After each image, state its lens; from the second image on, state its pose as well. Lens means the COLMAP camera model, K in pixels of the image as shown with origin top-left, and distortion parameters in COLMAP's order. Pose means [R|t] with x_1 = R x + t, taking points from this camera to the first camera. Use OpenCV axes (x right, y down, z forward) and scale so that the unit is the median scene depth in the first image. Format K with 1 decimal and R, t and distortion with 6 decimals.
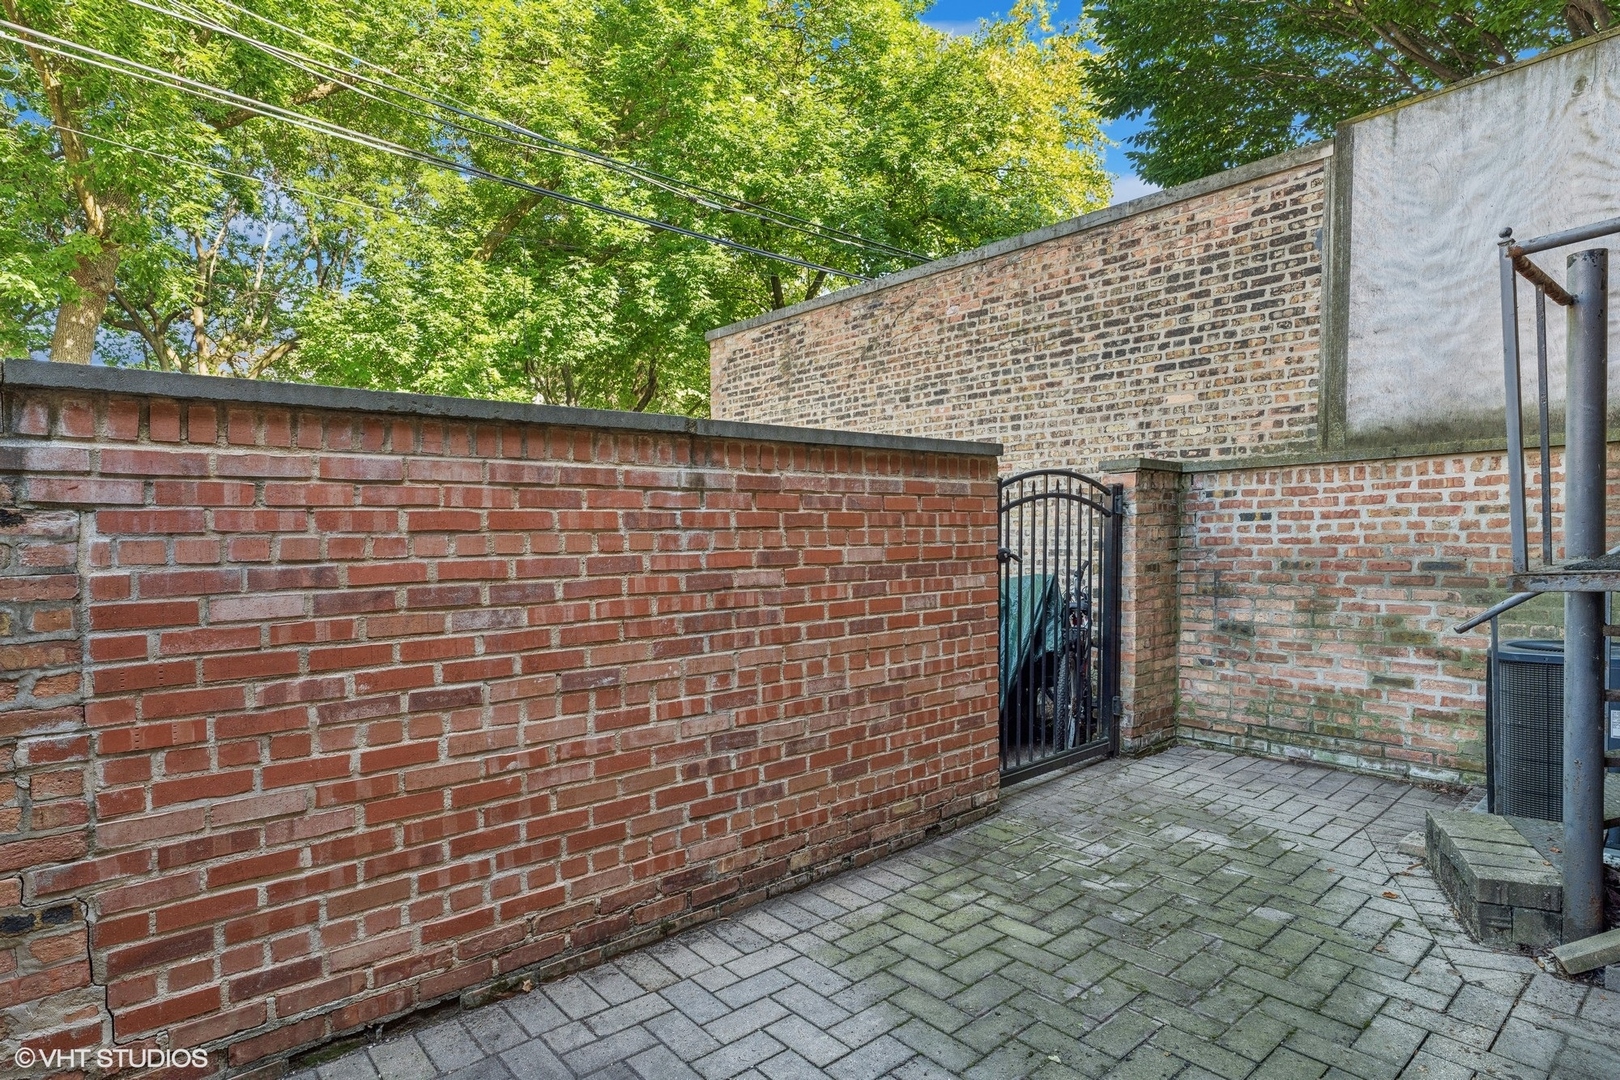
lens RADIAL K [[816.2, 0, 806.5], [0, 816.2, 561.1], [0, 0, 1]] dist [-0.001446, -0.000047]
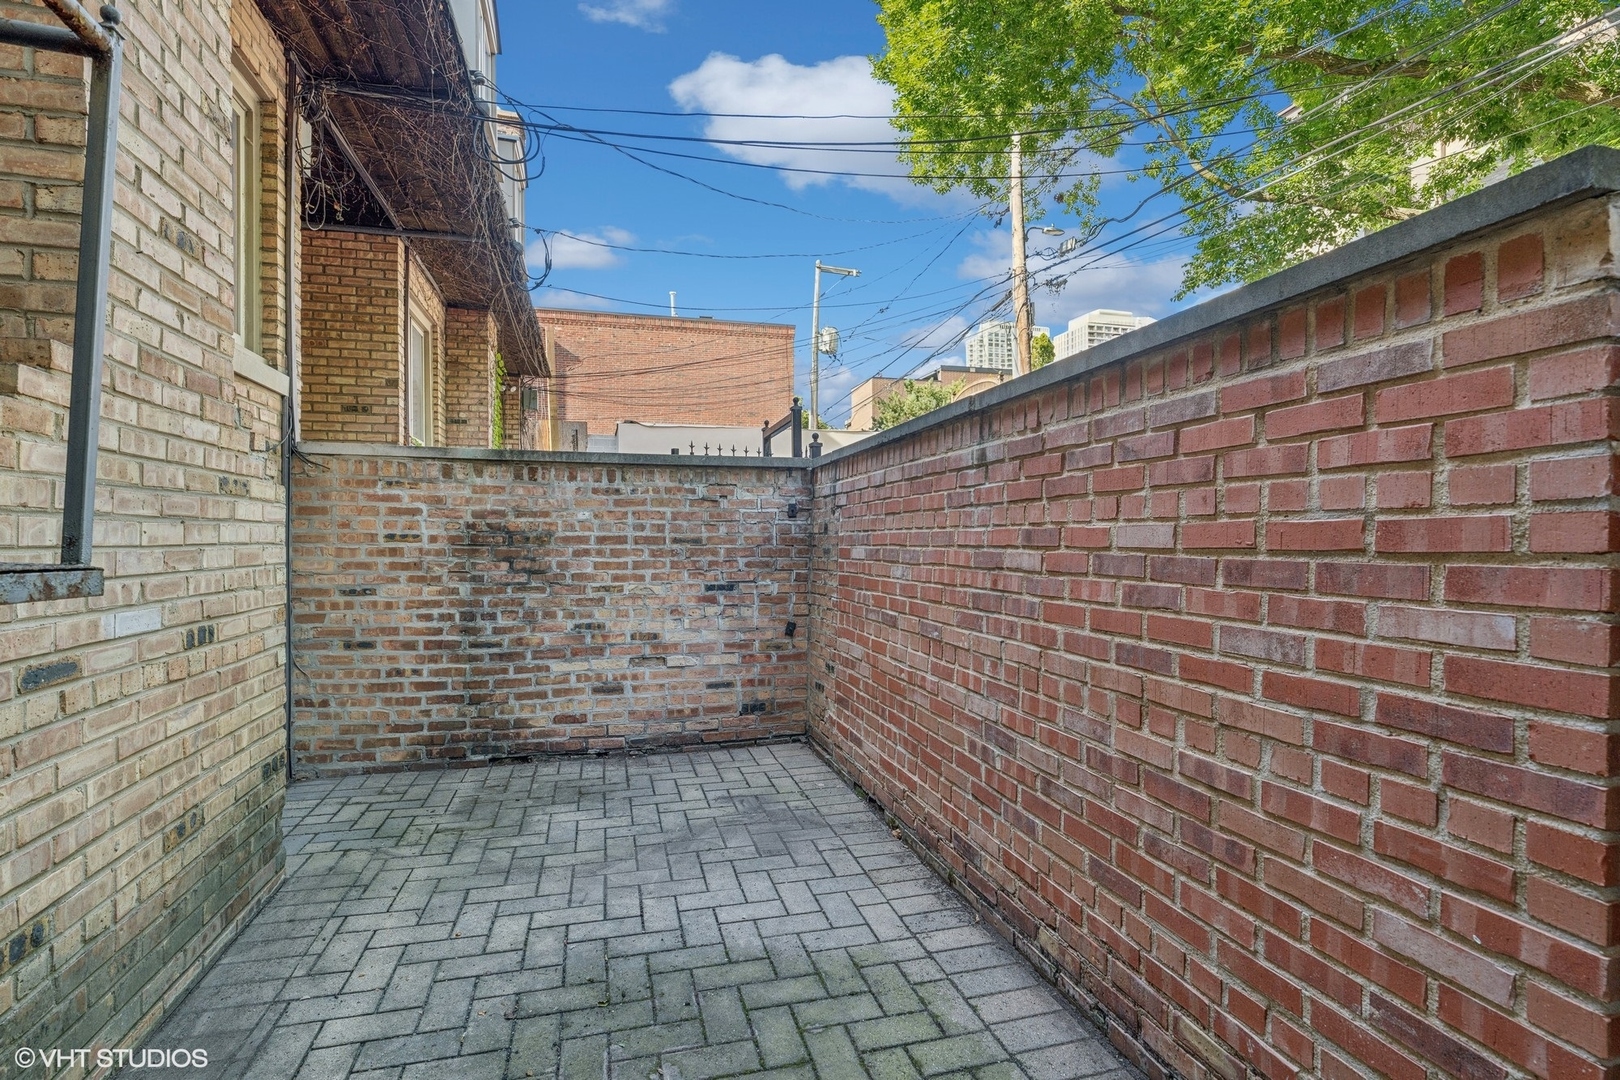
lens RADIAL K [[782.8, 0, 804.3], [0, 782.8, 529.6], [0, 0, 1]] dist [-0.001590, 0.000079]
pose [[-0.427648, 0.005317, -0.903930, 0.756089], [-0.018019, 0.999734, 0.014405, -0.018357], [0.903766, 0.022448, -0.427439, 1.127368]]
